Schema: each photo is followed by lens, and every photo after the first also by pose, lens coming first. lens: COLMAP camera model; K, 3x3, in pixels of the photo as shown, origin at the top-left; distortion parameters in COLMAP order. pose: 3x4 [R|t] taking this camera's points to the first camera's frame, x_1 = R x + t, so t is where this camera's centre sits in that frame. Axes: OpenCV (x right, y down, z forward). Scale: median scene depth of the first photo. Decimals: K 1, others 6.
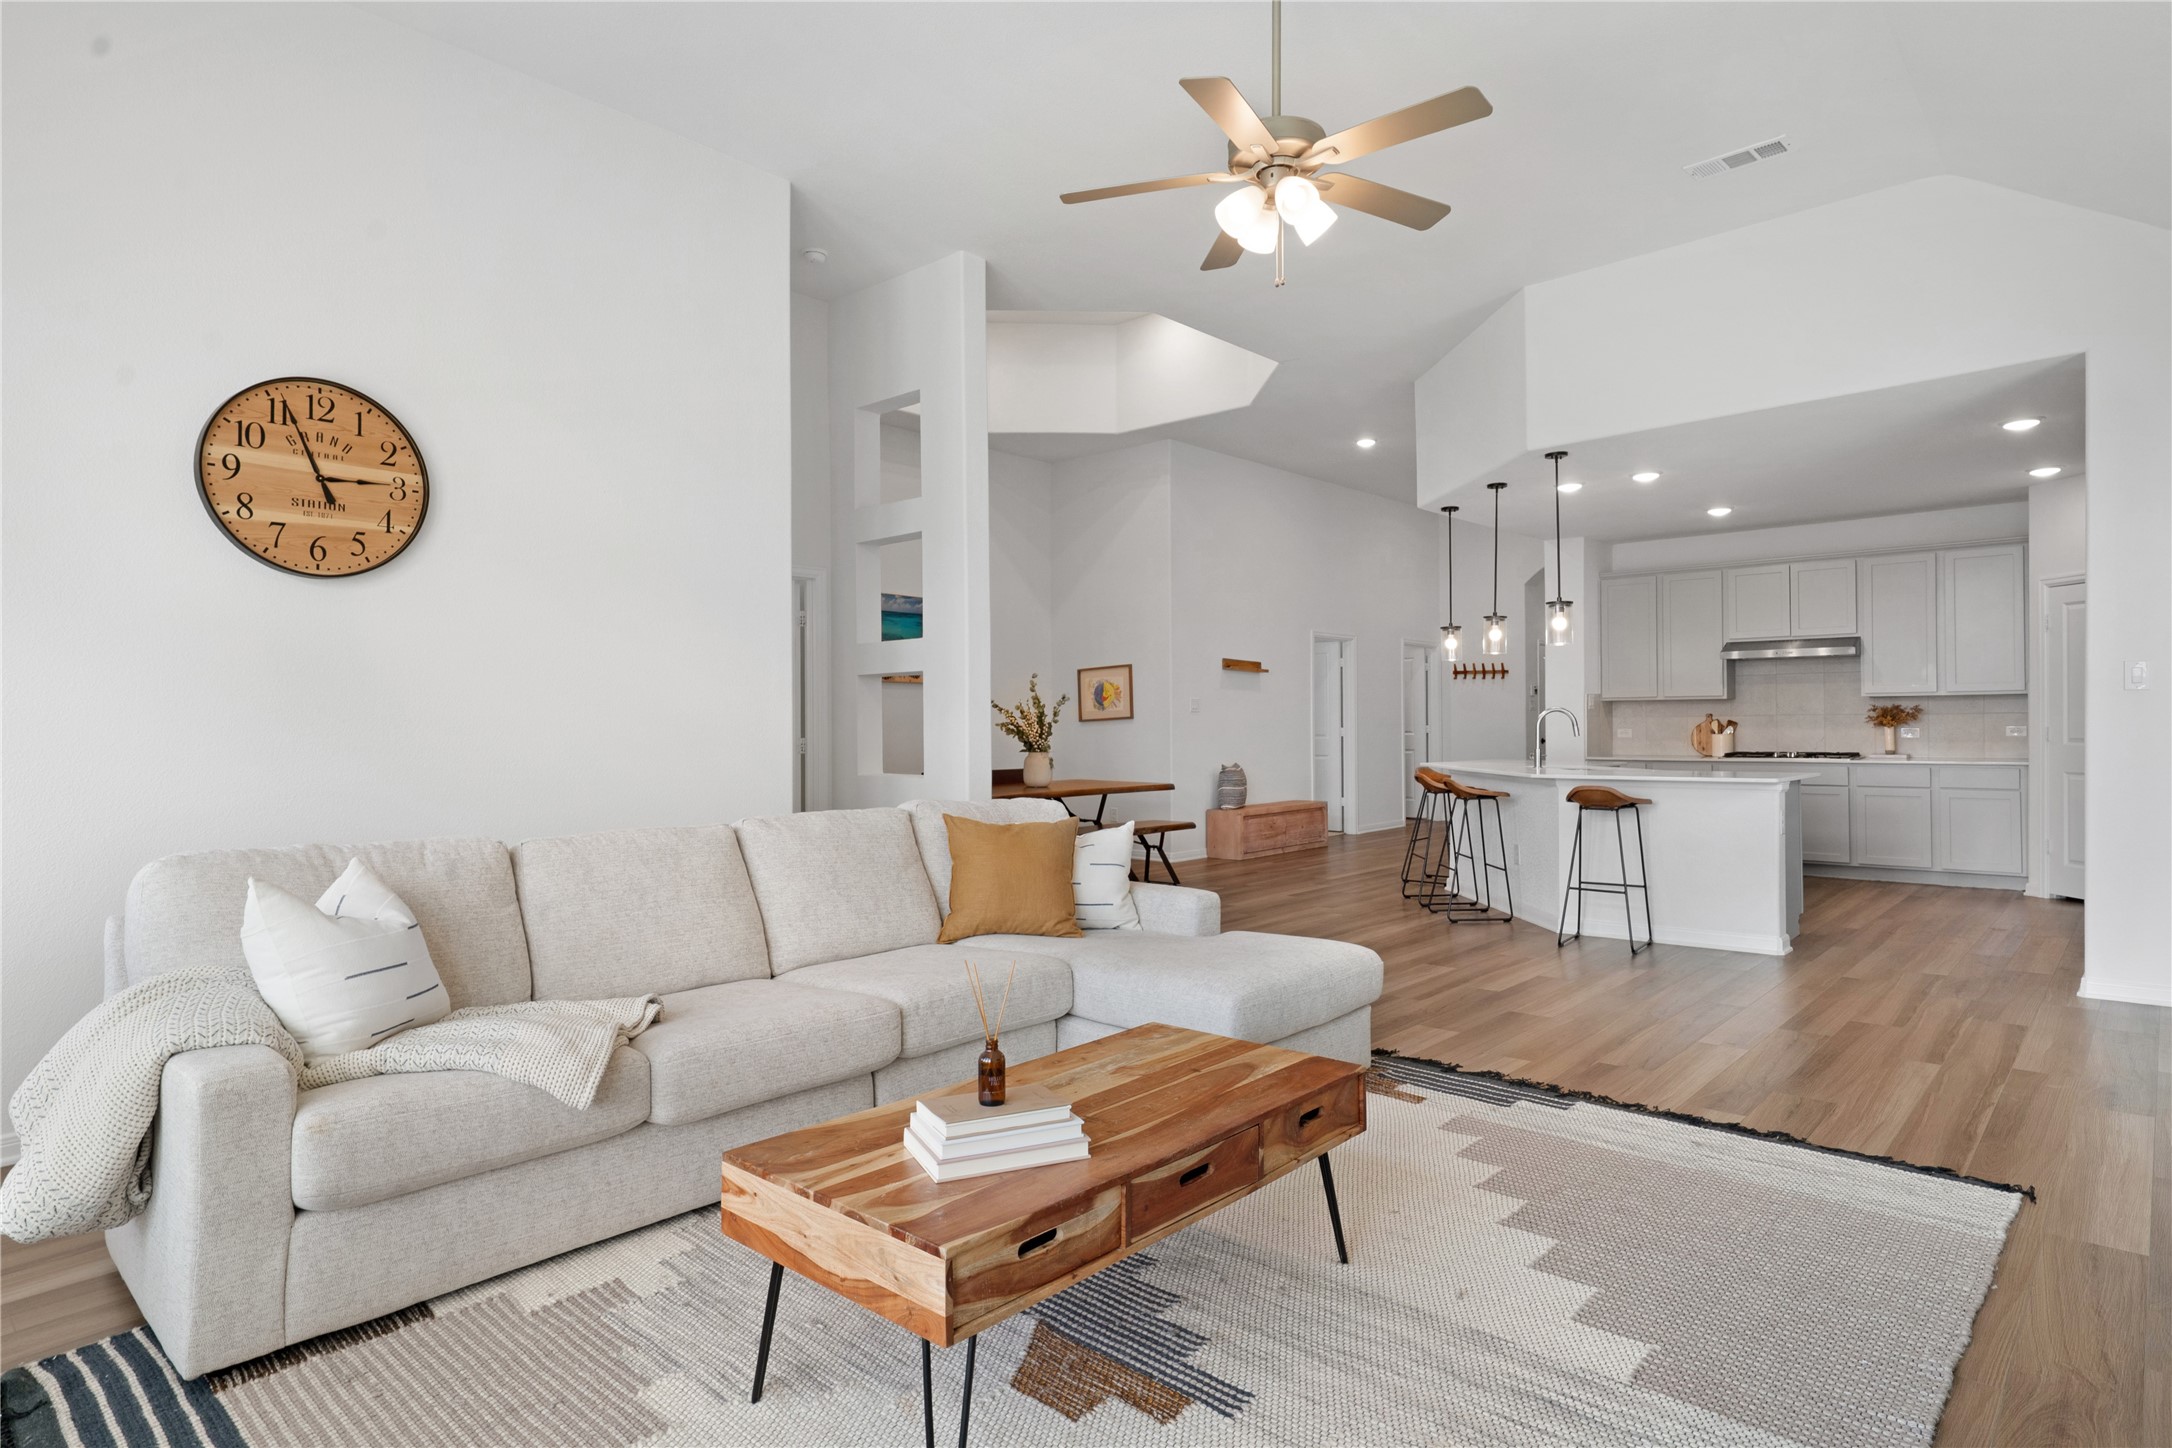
lens RADIAL K [[1158.7, 0, 1077.4], [0, 1158.7, 738.5], [0, 0, 1]] dist [-0.001096, -0.000201]
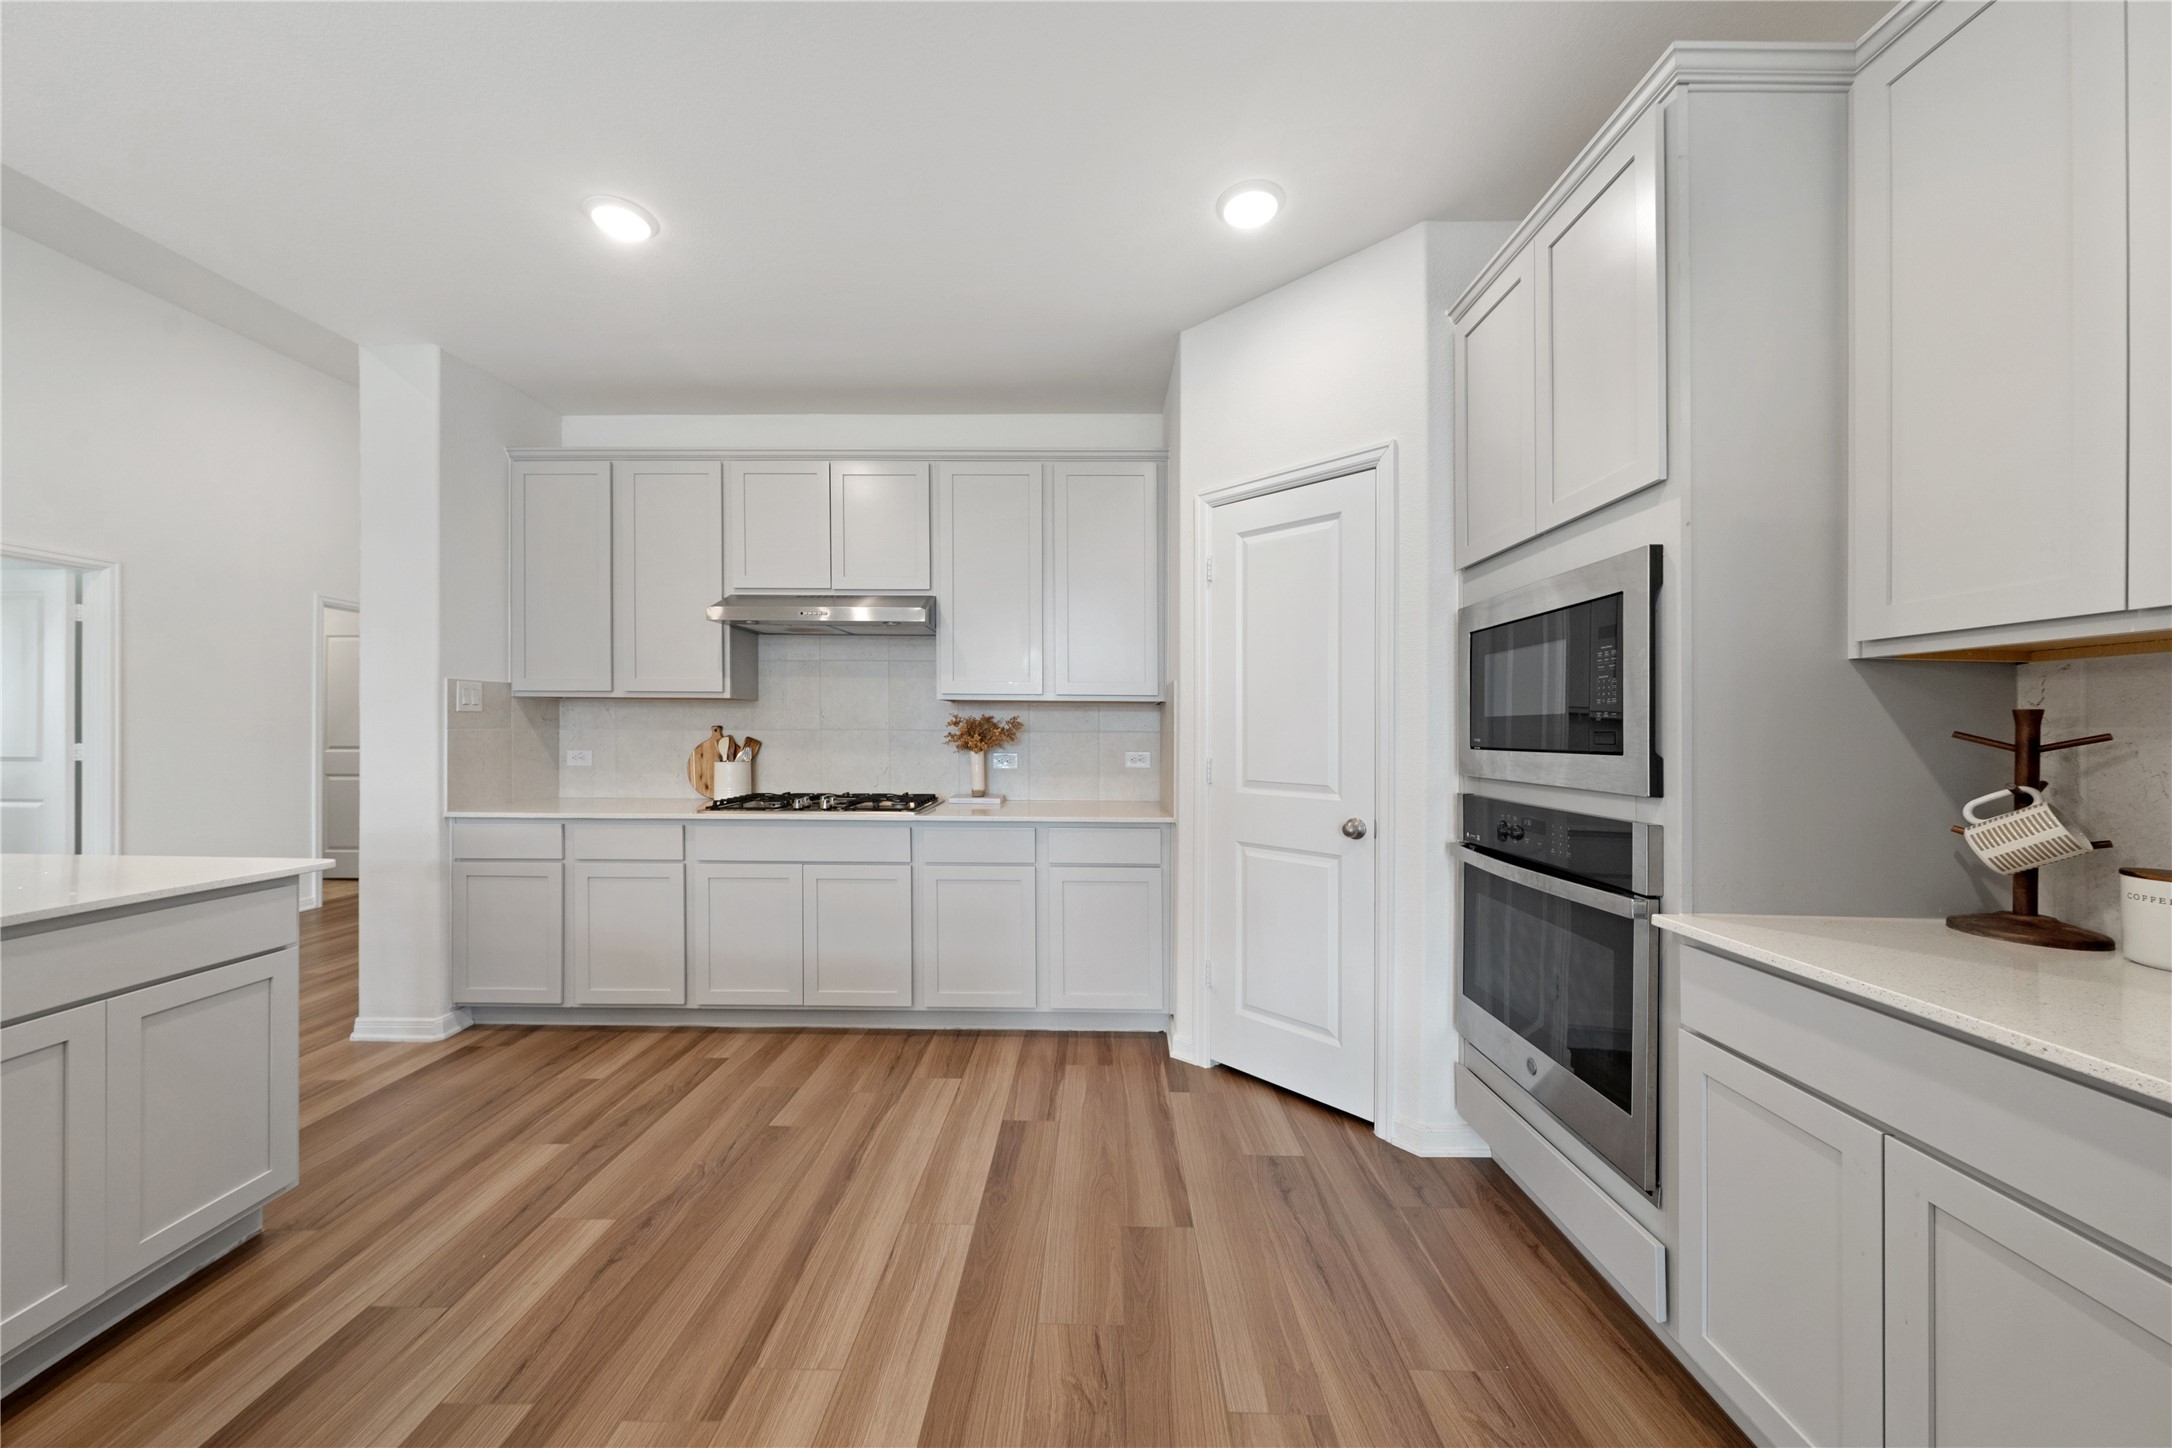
lens RADIAL K [[750.5, 0, 1084.0], [0, 750.5, 727.6], [0, 0, 1]] dist [-0.001100, -0.003425]
pose [[0.748245, 0.016437, 0.663219, 0.481159], [-0.004916, 0.999803, -0.019232, -0.015361], [-0.663405, 0.011130, 0.748178, 0.667663]]
